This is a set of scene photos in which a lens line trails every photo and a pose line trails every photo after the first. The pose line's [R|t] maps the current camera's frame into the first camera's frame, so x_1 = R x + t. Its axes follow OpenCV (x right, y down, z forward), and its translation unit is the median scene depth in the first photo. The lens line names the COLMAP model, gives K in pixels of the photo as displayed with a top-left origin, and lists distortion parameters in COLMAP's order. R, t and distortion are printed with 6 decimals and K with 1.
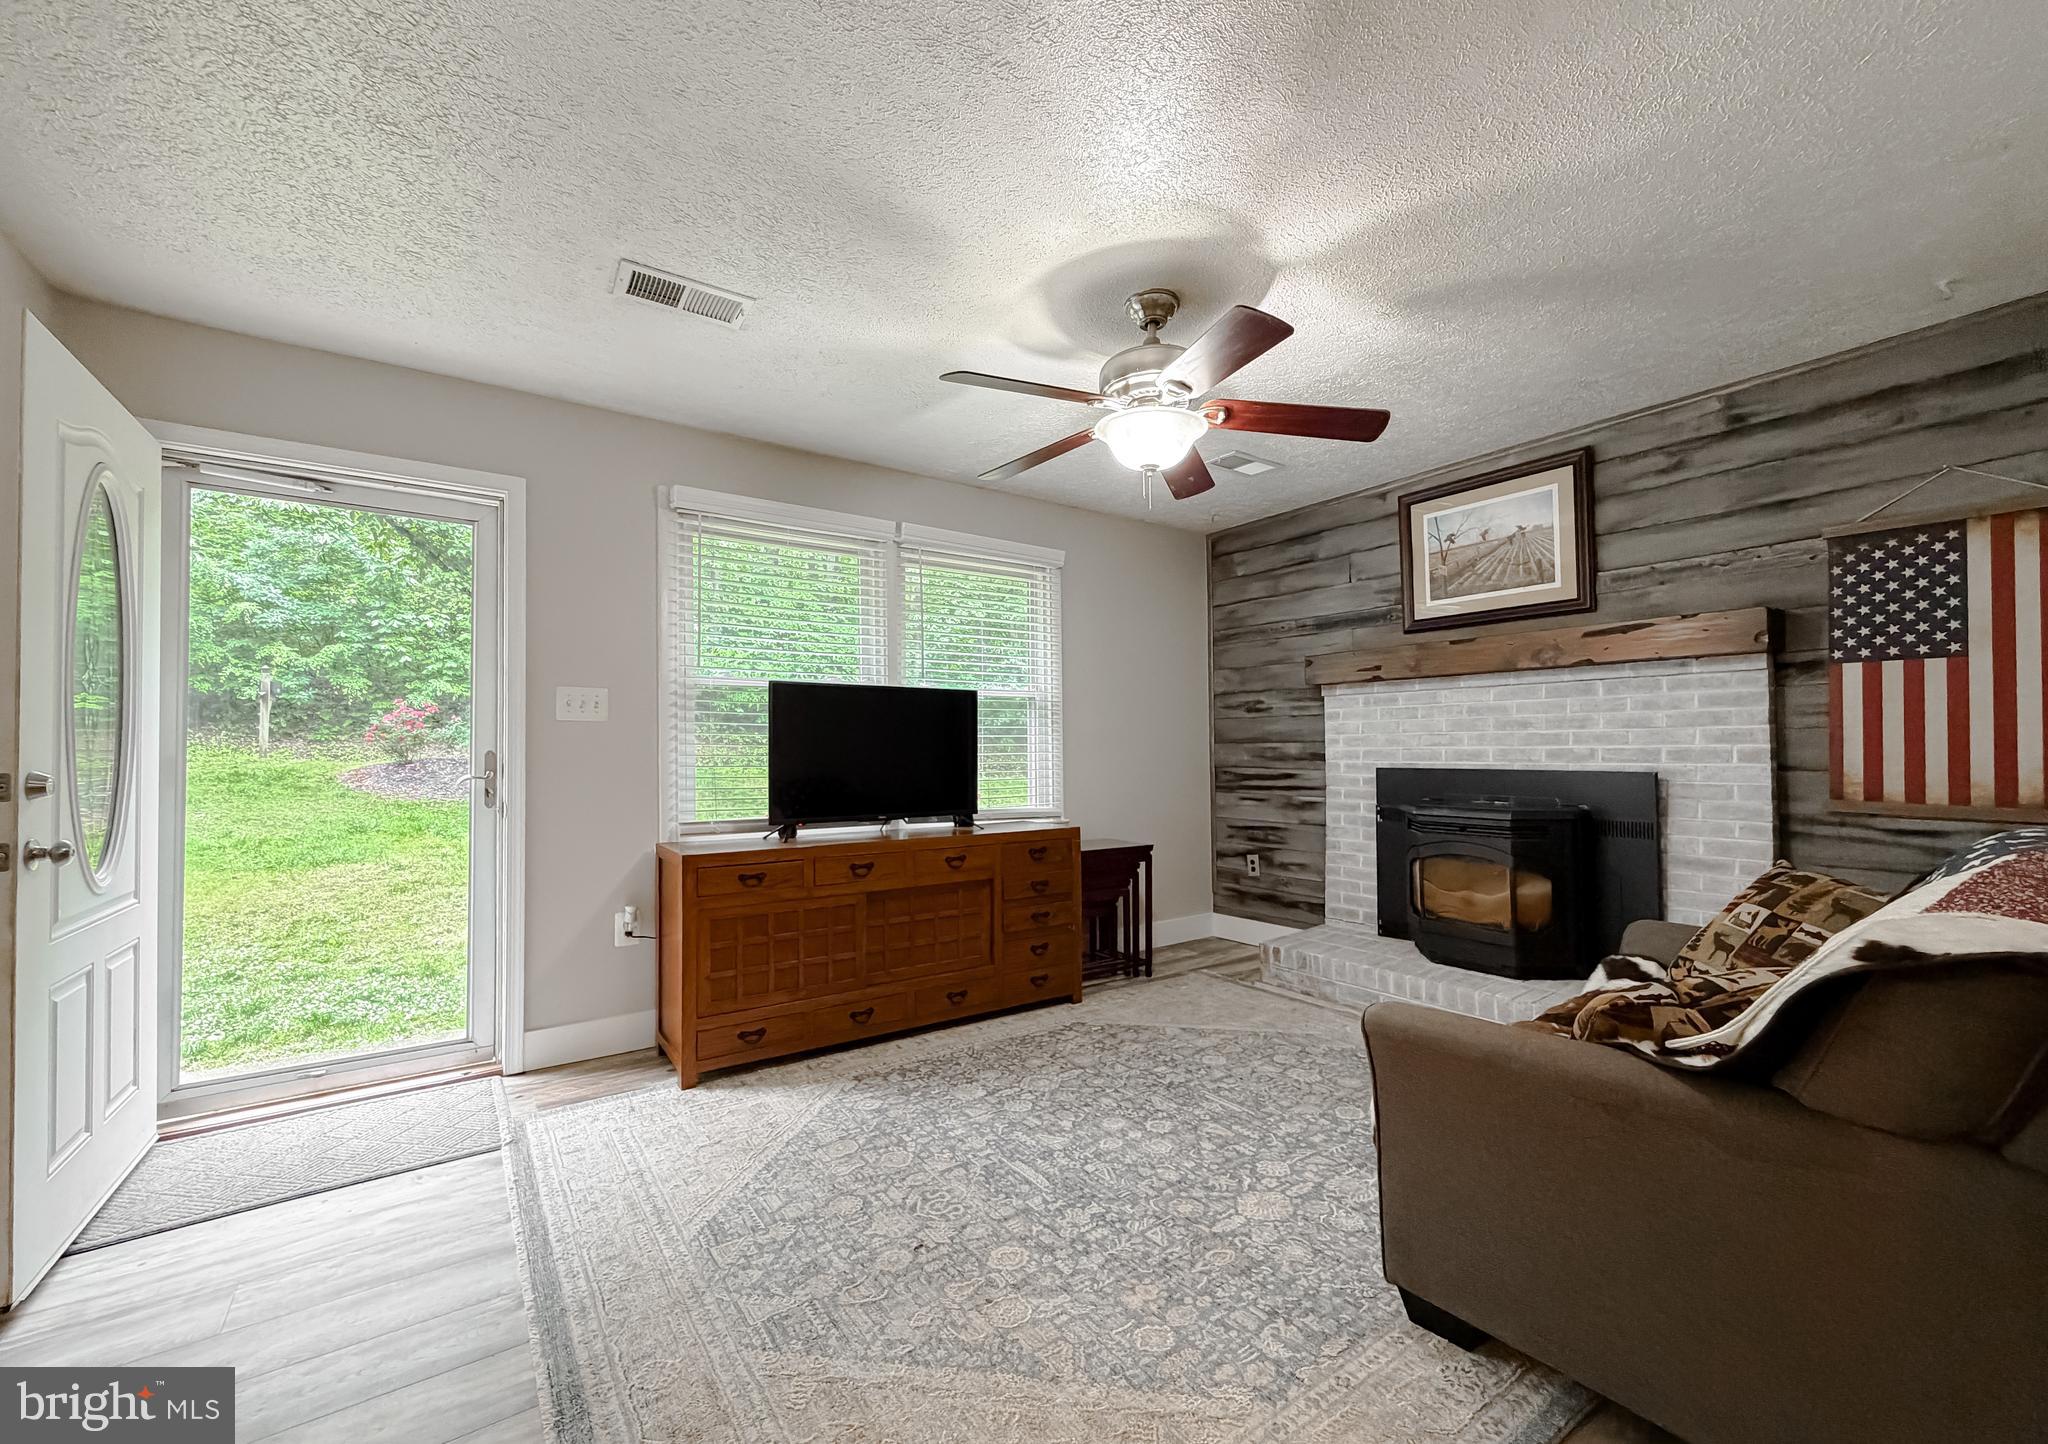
lens RADIAL K [[831.1, 0, 1015.4], [0, 831.1, 734.6], [0, 0, 1]] dist [0.001145, 0.000001]
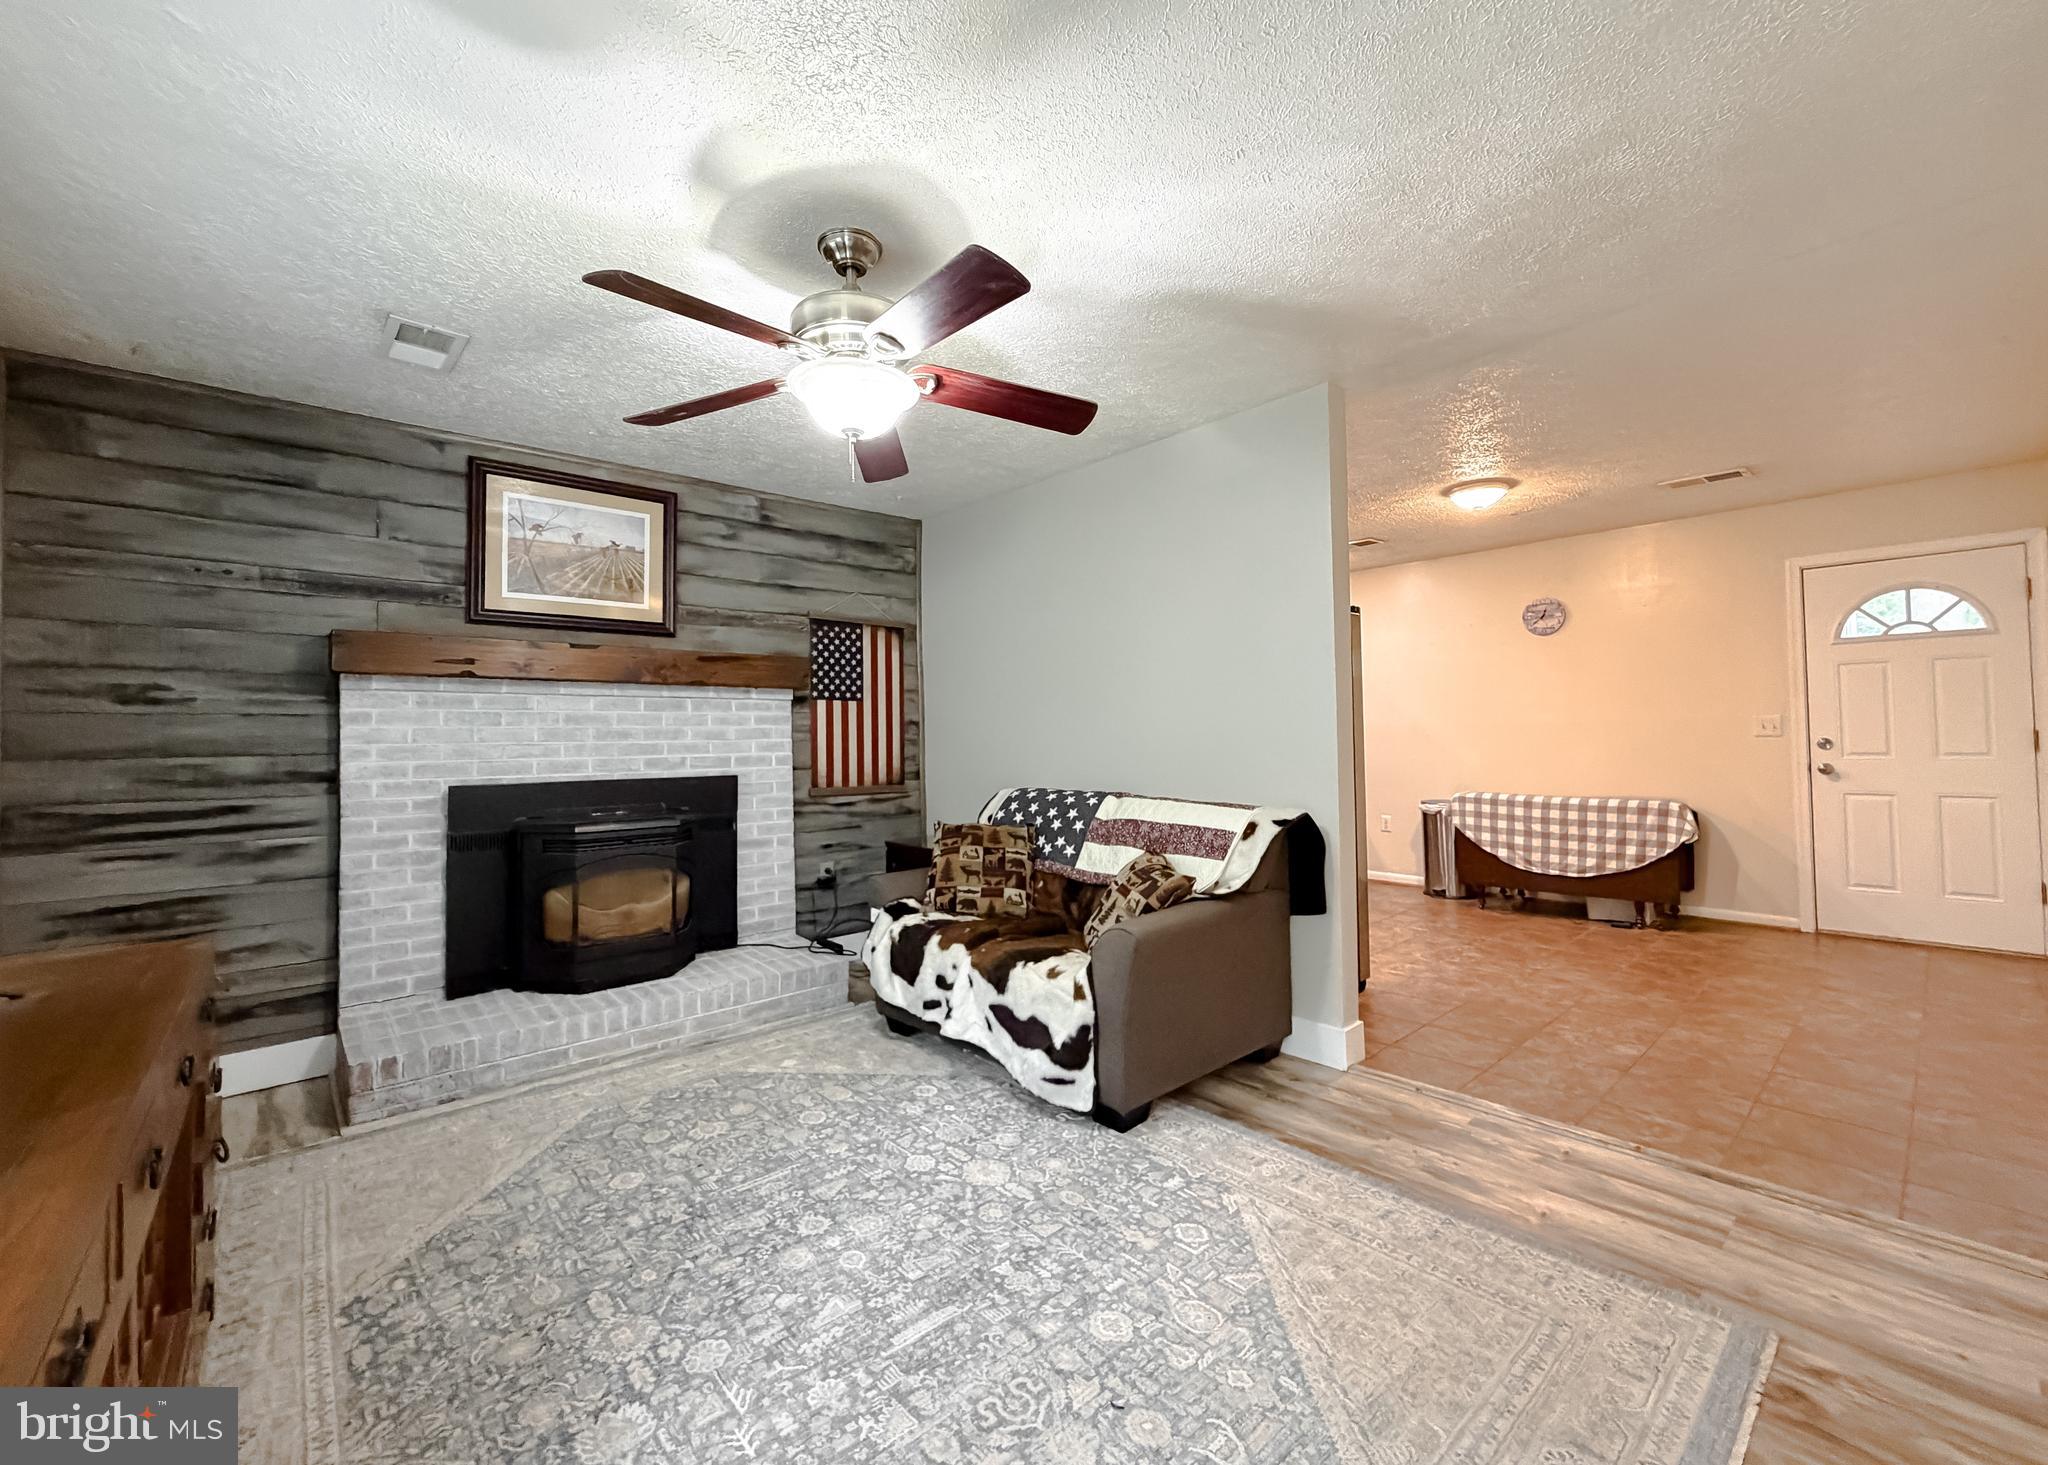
lens RADIAL K [[844.3, 0, 1019.7], [0, 844.3, 716.4], [0, 0, 1]] dist [-0.000109, -0.000234]
pose [[-0.116542, 0.037039, 0.992495, -0.548784], [-0.001020, 0.999299, -0.037413, 0.003825], [-0.993185, -0.005373, -0.116423, 0.715843]]
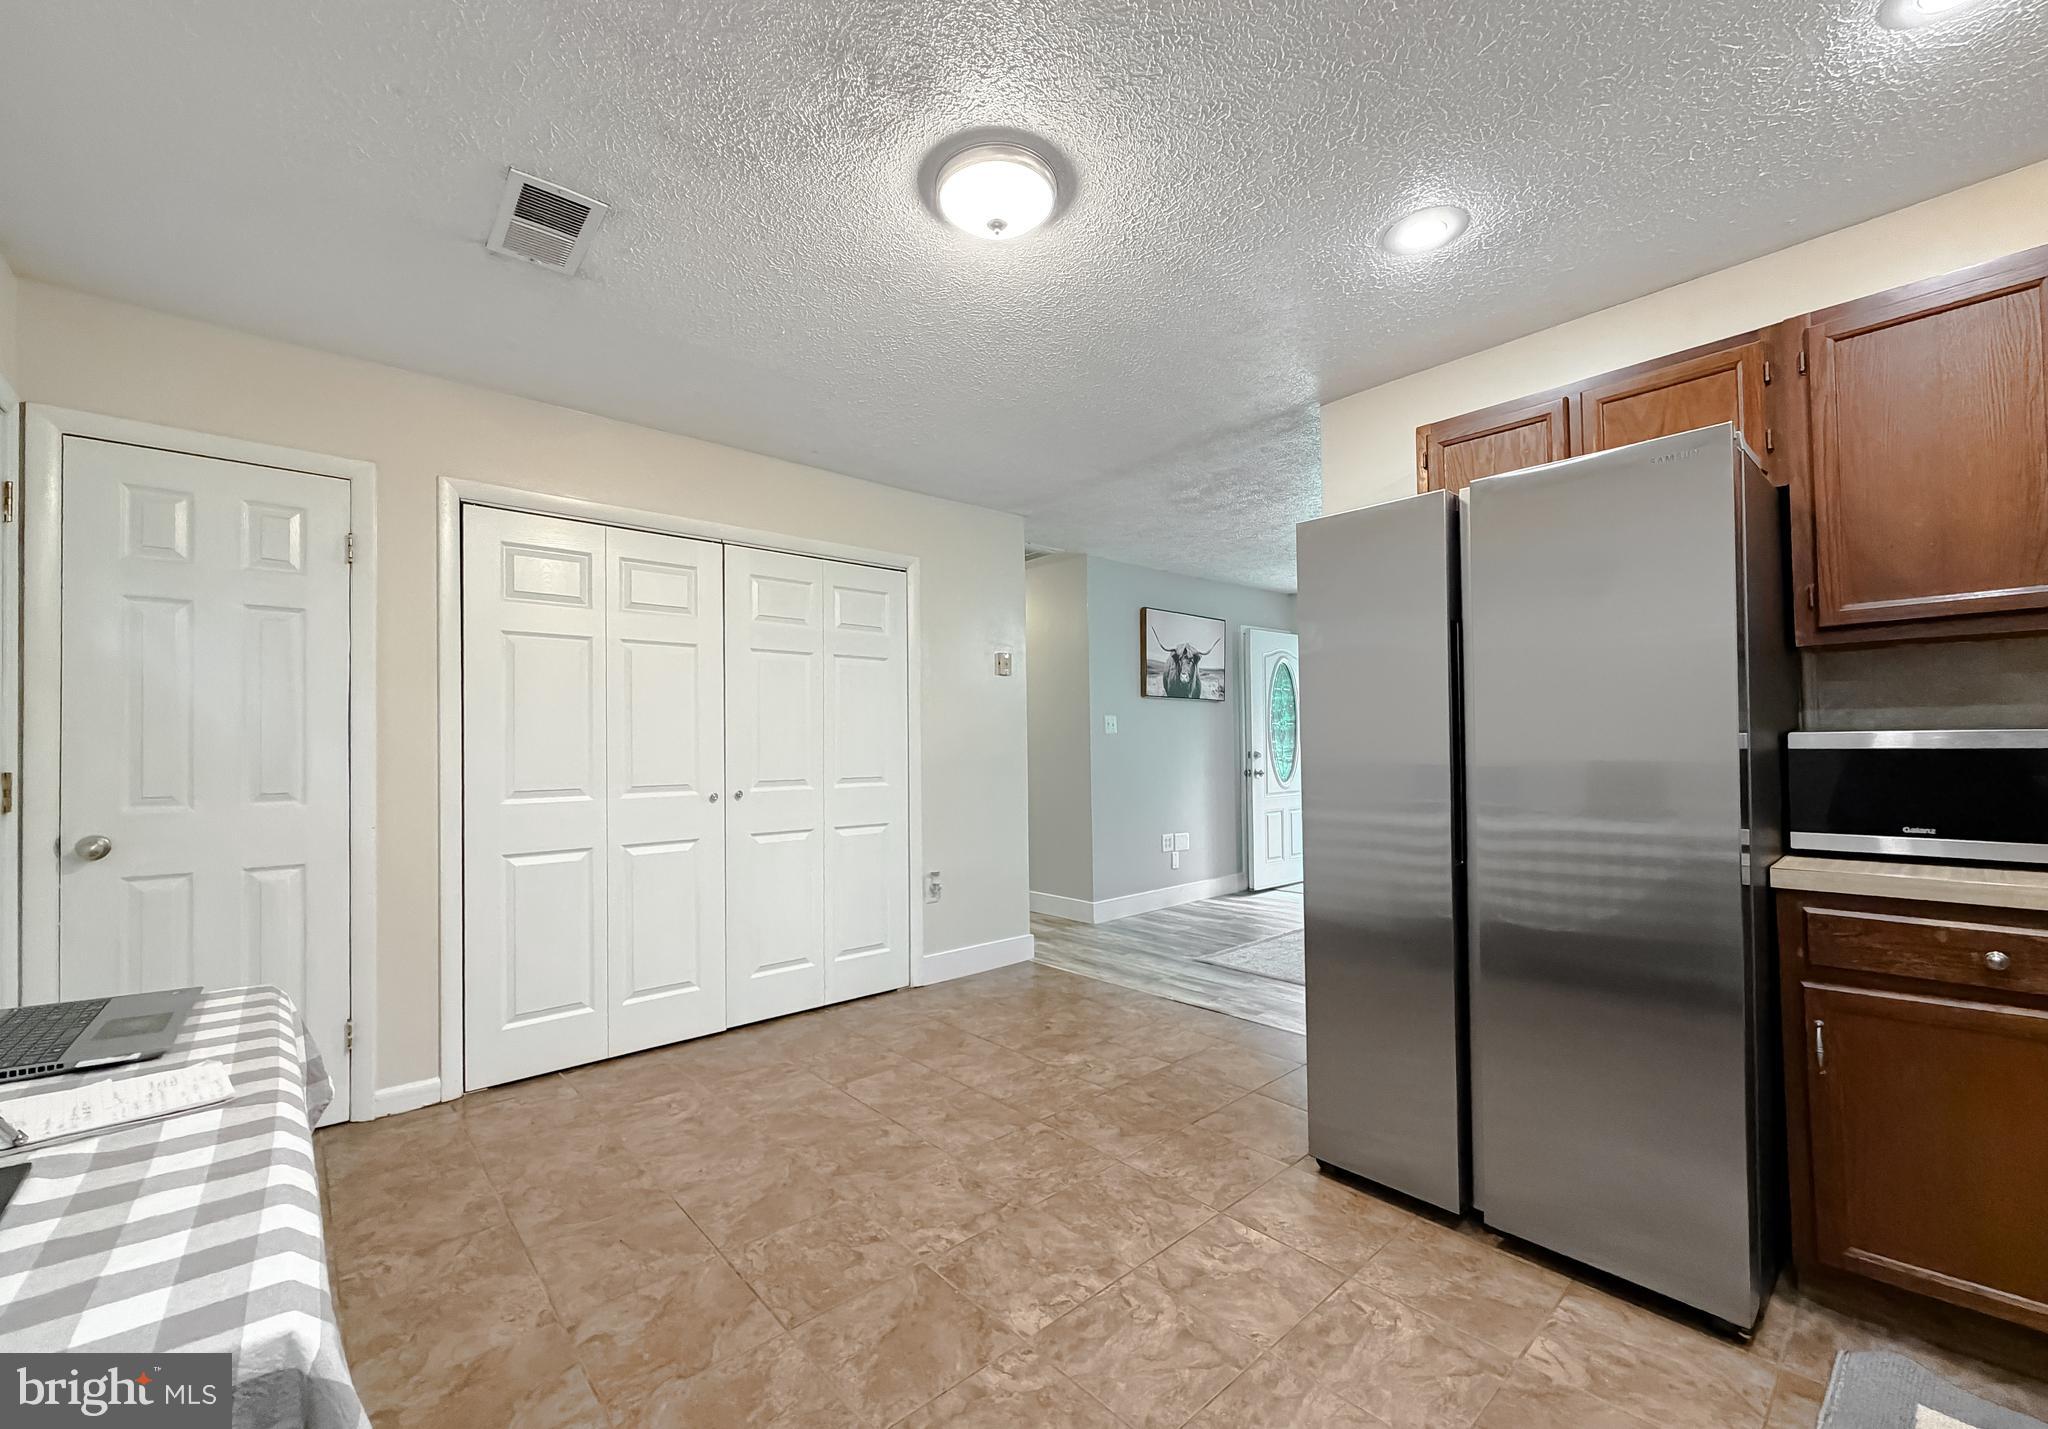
lens RADIAL K [[831.0, 0, 1017.8], [0, 831.0, 733.5], [0, 0, 1]] dist [-0.001217, -0.000141]
pose [[0.111259, -0.005879, -0.993774, 1.328904], [0.030816, 0.999522, -0.002463, -0.030951], [0.993314, -0.030350, 0.111387, -0.262917]]
